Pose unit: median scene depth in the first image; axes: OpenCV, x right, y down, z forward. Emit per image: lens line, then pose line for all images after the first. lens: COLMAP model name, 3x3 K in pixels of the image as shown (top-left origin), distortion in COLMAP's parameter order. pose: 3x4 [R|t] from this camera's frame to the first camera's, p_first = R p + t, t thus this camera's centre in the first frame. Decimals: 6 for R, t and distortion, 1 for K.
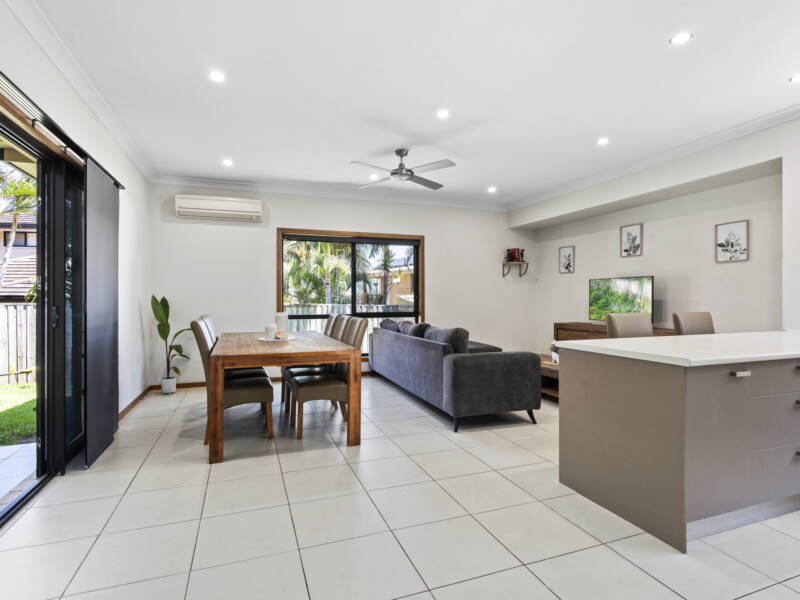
lens RADIAL K [[411.3, 0, 398.1], [0, 411.3, 299.3], [0, 0, 1]] dist [-0.010232, 0.001664]
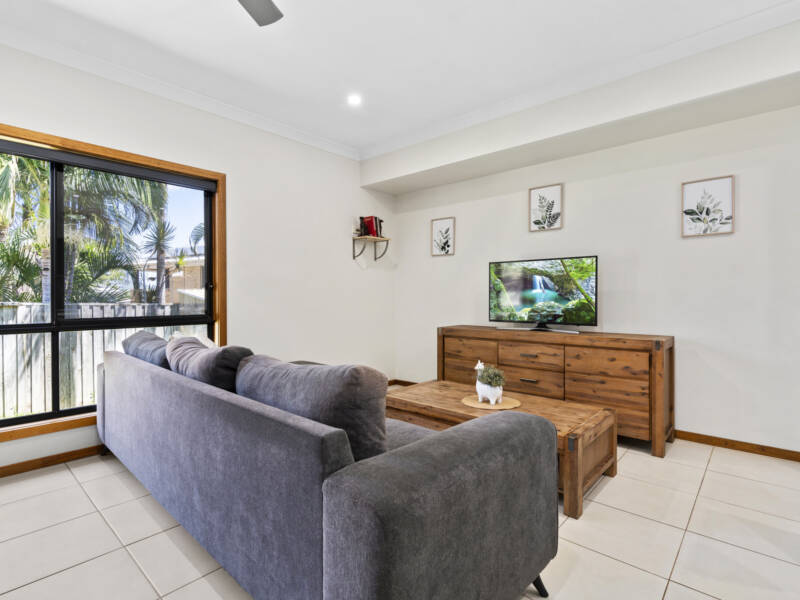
lens RADIAL K [[411.3, 0, 396.9], [0, 411.3, 300.5], [0, 0, 1]] dist [-0.010232, 0.001664]
pose [[0.889217, -0.004237, 0.457465, 0.018272], [0.001718, 0.999981, 0.005924, 0.010317], [-0.457482, -0.004482, 0.889208, 0.460974]]
